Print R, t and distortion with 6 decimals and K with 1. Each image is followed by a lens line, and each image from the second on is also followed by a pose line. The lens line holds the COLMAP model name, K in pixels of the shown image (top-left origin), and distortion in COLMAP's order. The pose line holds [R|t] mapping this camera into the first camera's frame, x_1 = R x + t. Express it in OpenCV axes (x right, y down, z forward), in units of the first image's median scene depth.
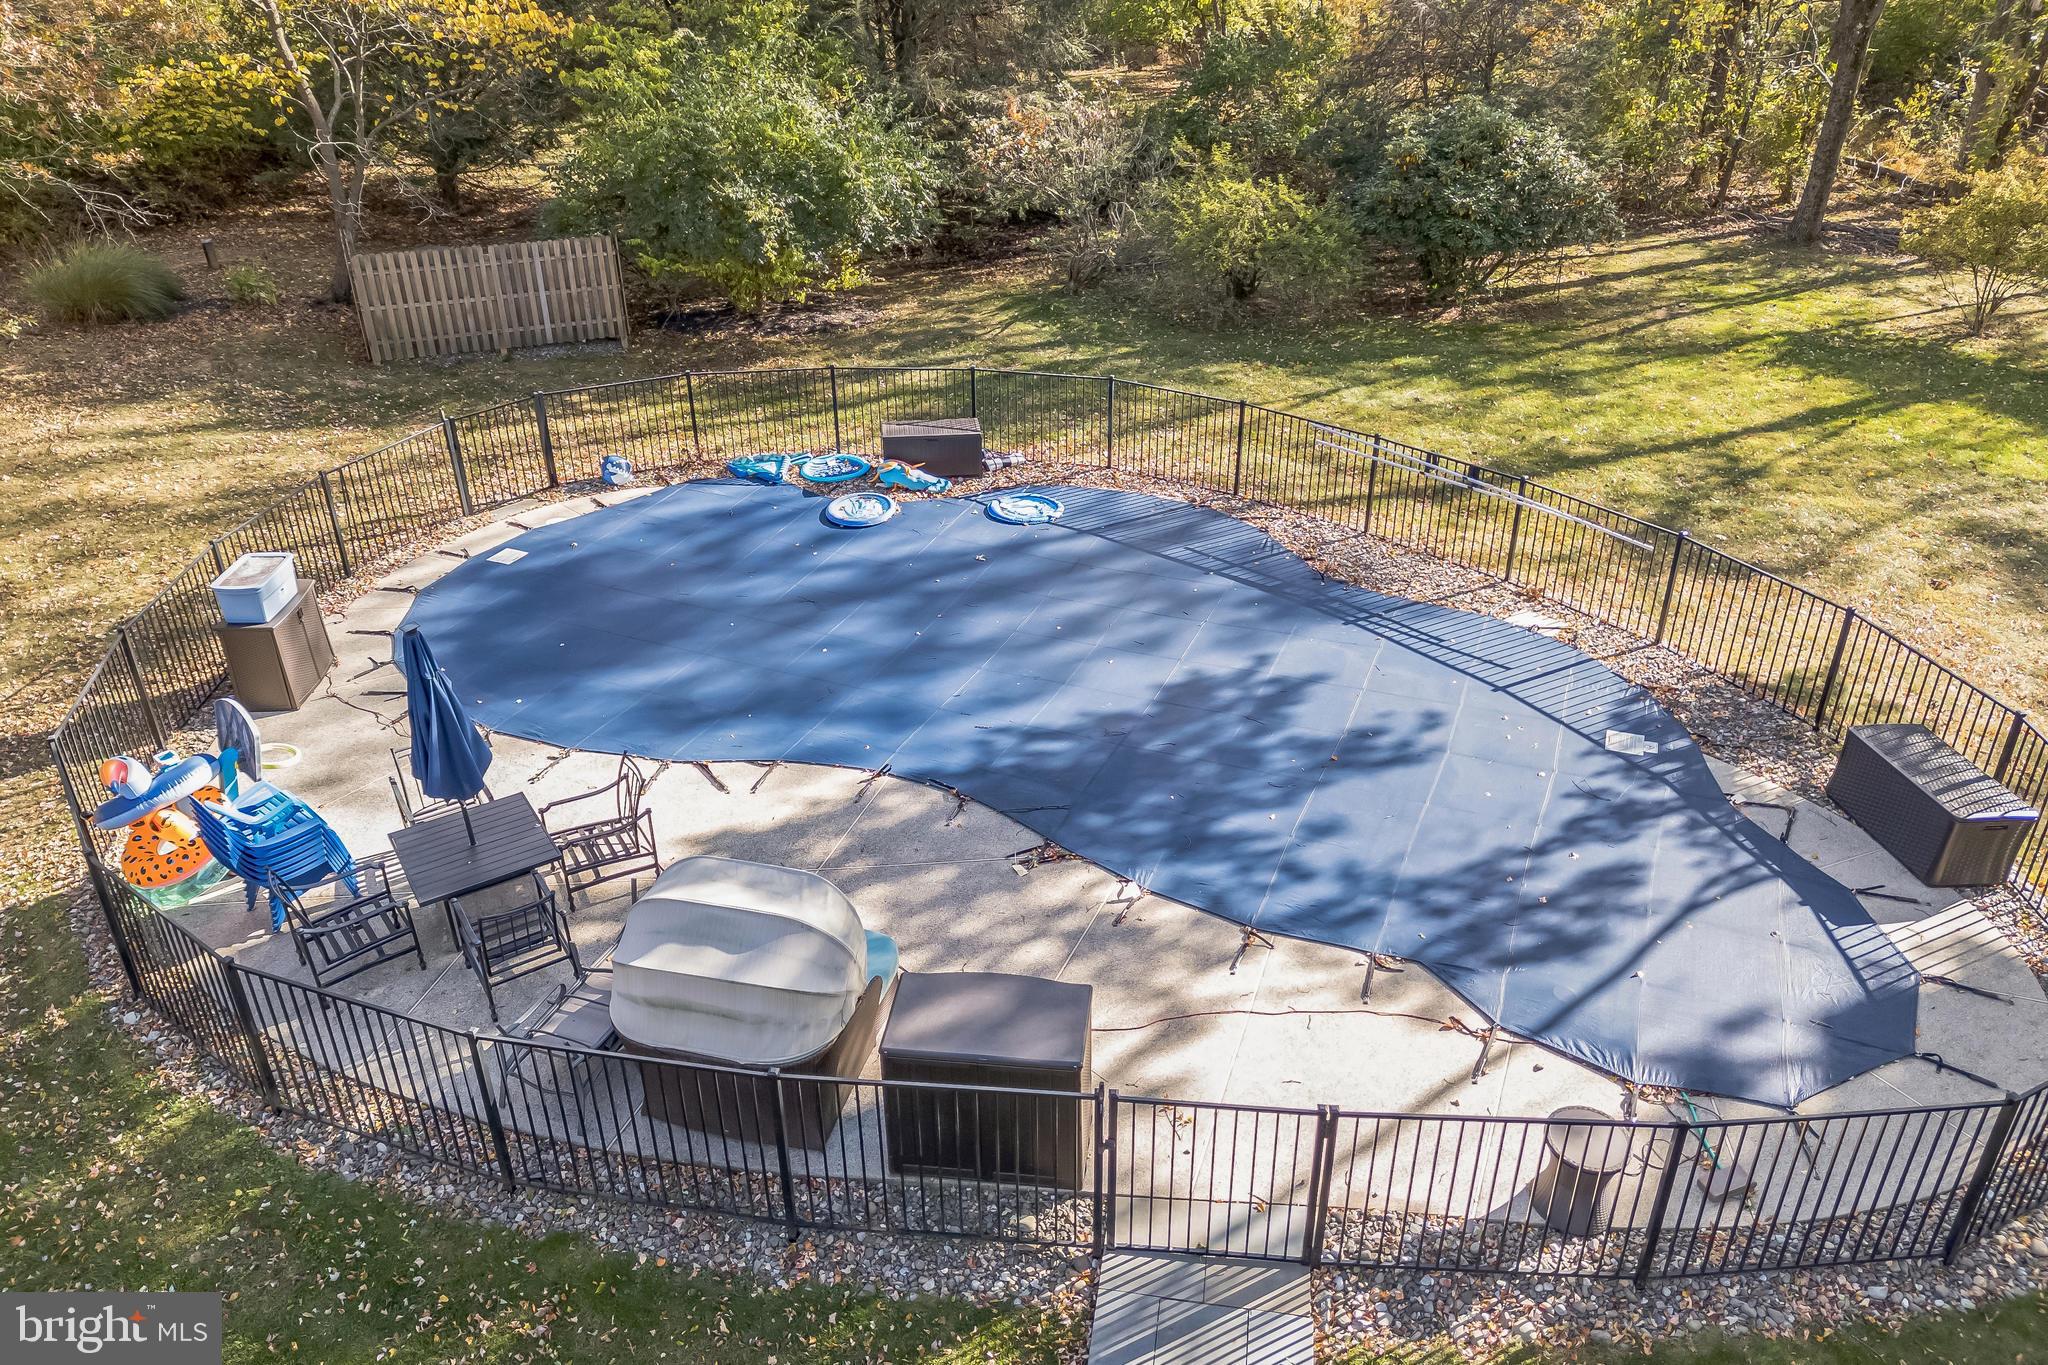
lens RADIAL K [[1516.5, 0, 1024.6], [0, 1516.5, 676.5], [0, 0, 1]] dist [0.095222, -0.107858]
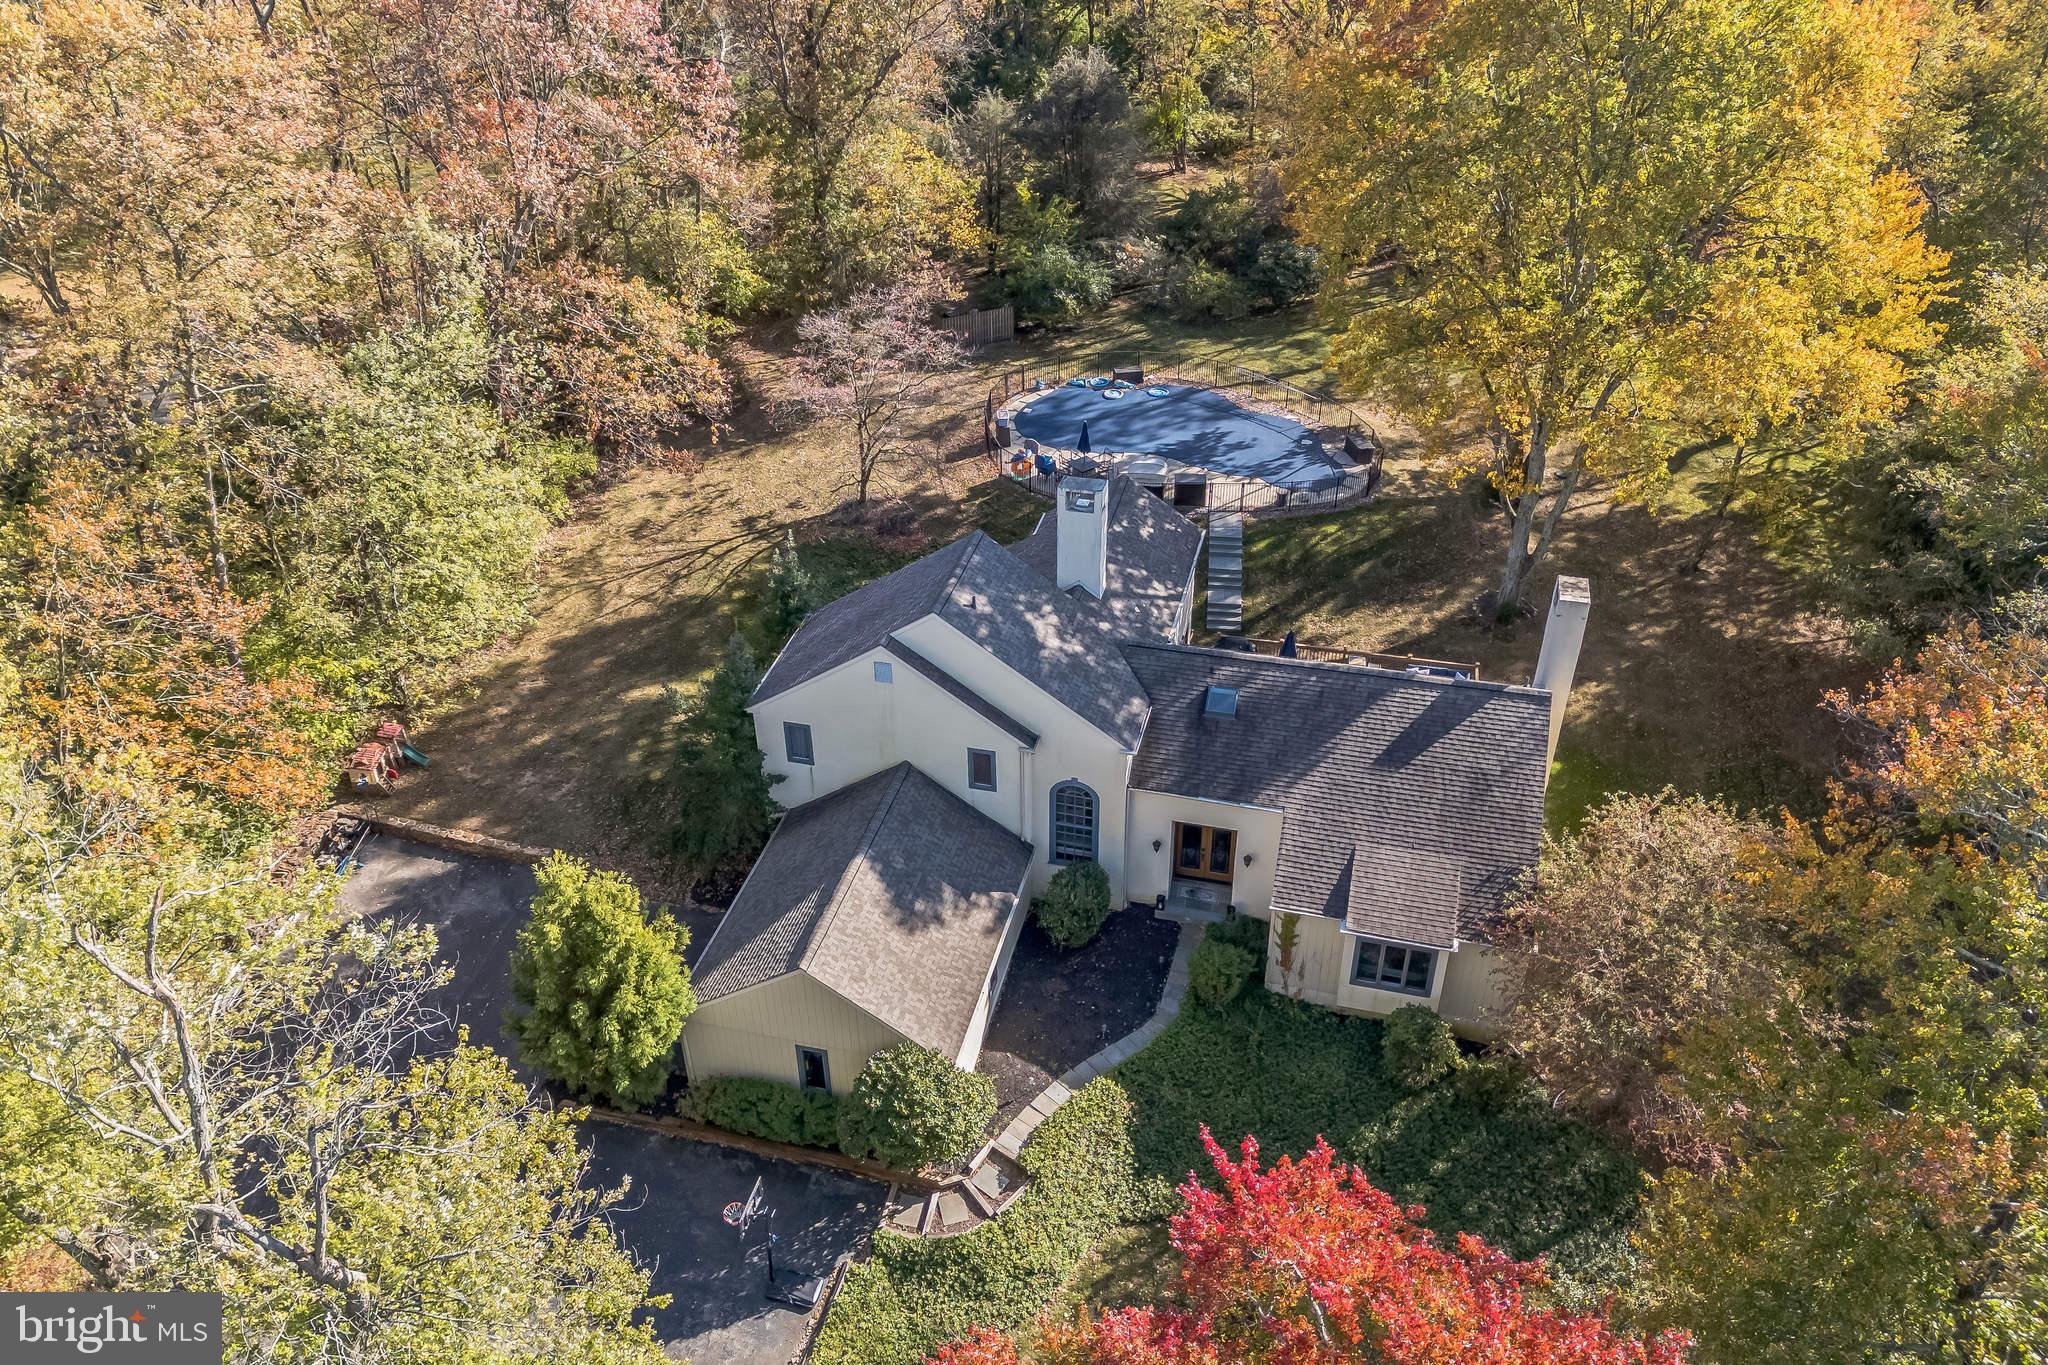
lens RADIAL K [[1516.5, 0, 1024.6], [0, 1516.5, 676.5], [0, 0, 1]] dist [0.095222, -0.107858]
pose [[0.998038, -0.044795, 0.043735, -0.609035], [0.040184, 0.994058, 0.101158, 0.234623], [-0.048006, -0.099202, 0.993909, -3.325655]]
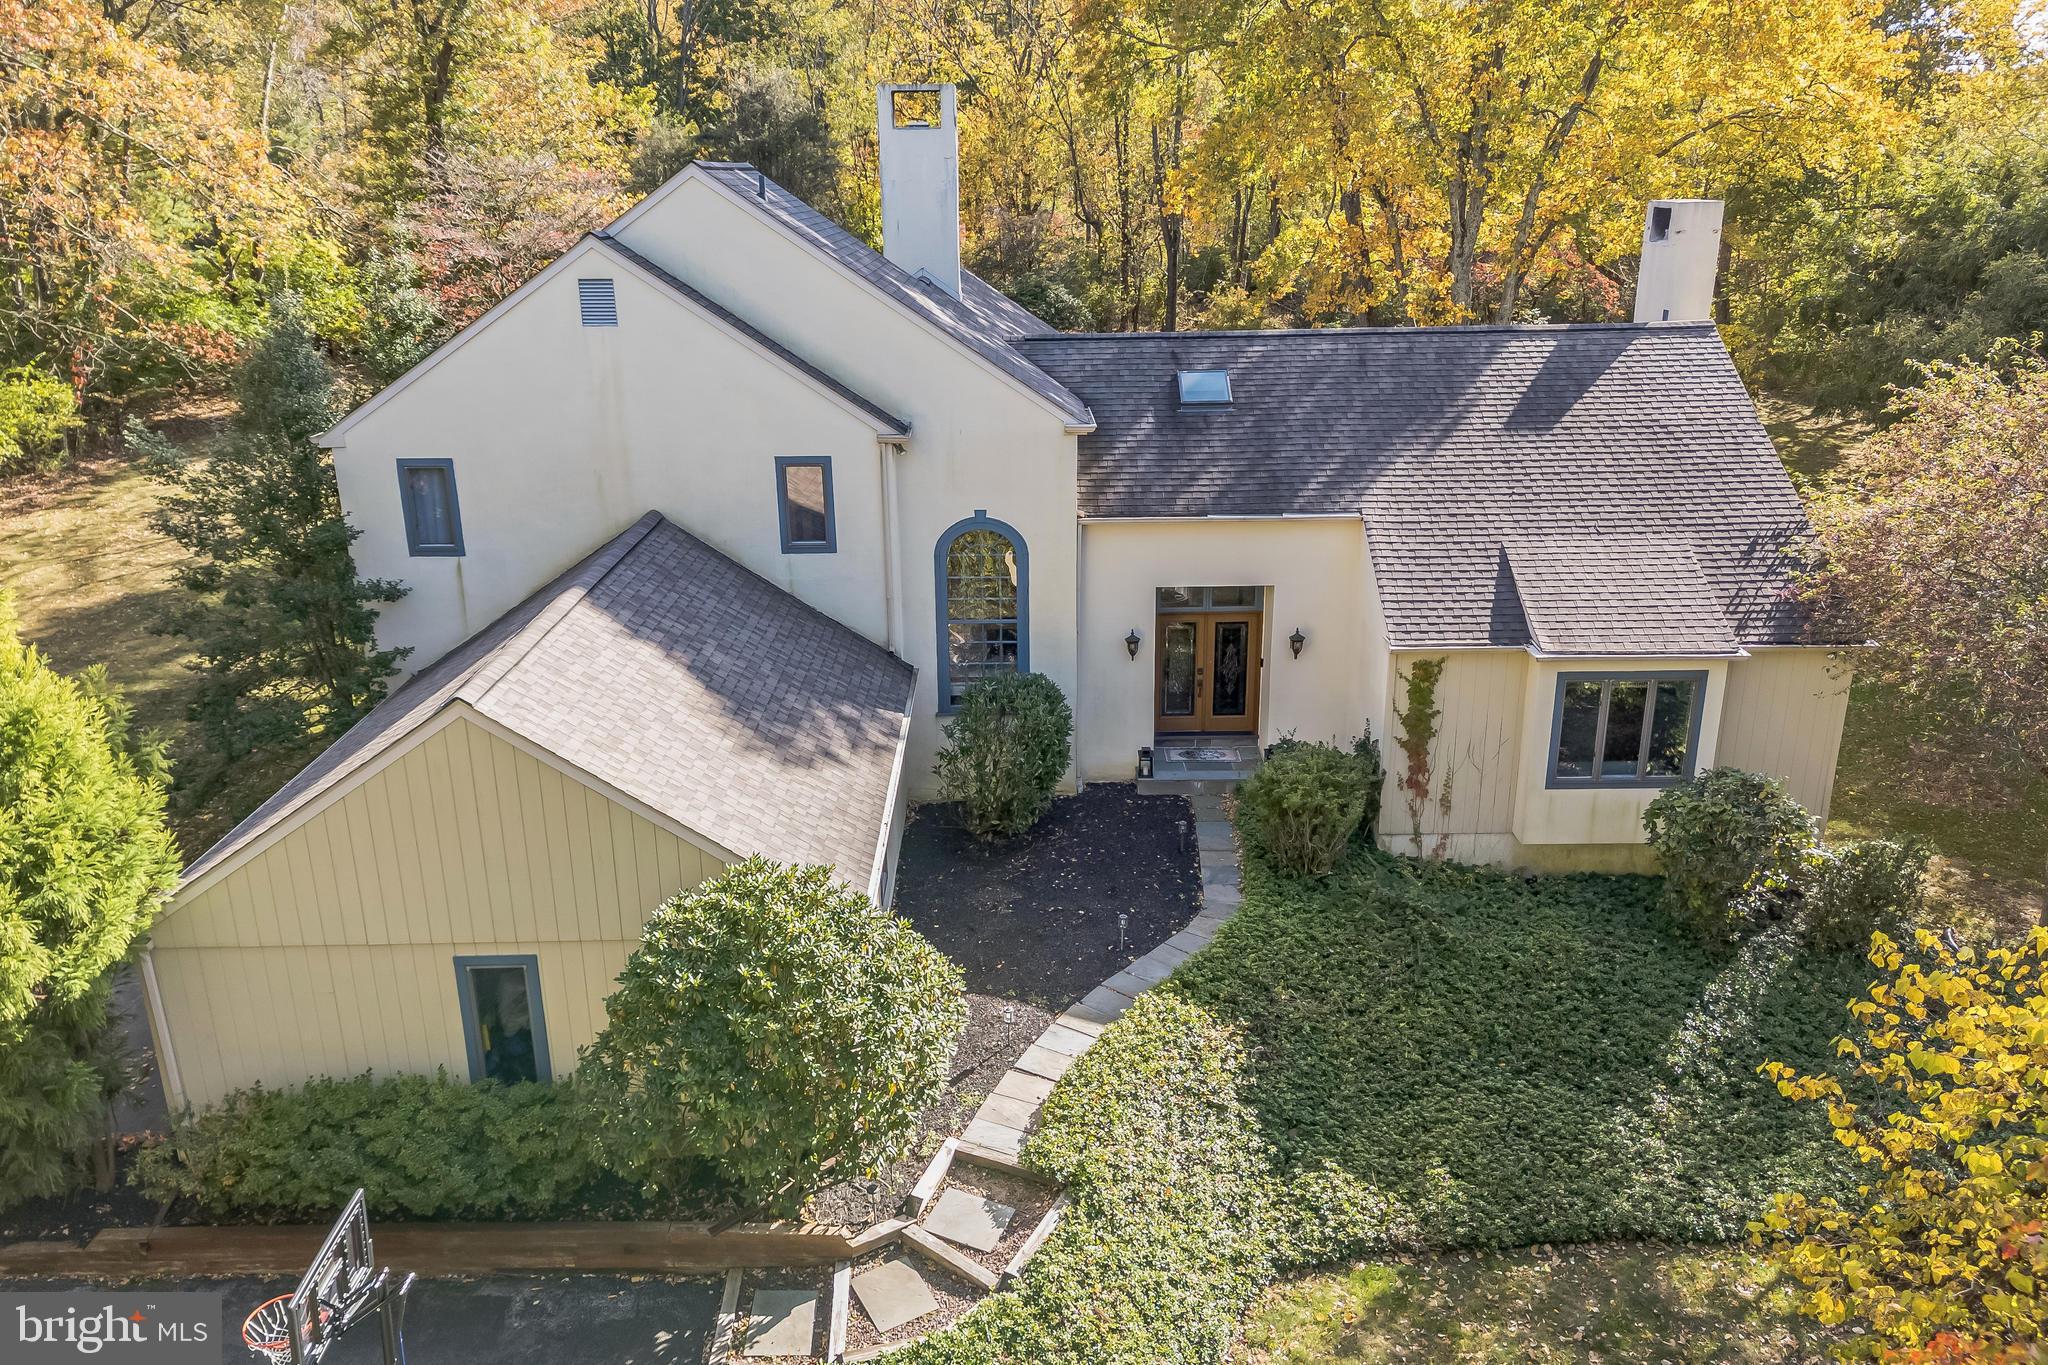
lens RADIAL K [[1516.5, 0, 1024.6], [0, 1516.5, 676.5], [0, 0, 1]] dist [0.095222, -0.107858]
pose [[0.950485, -0.107582, 0.291556, -0.811215], [0.159385, 0.974140, -0.160150, 1.084376], [-0.266787, 0.198690, 0.943052, -2.032058]]
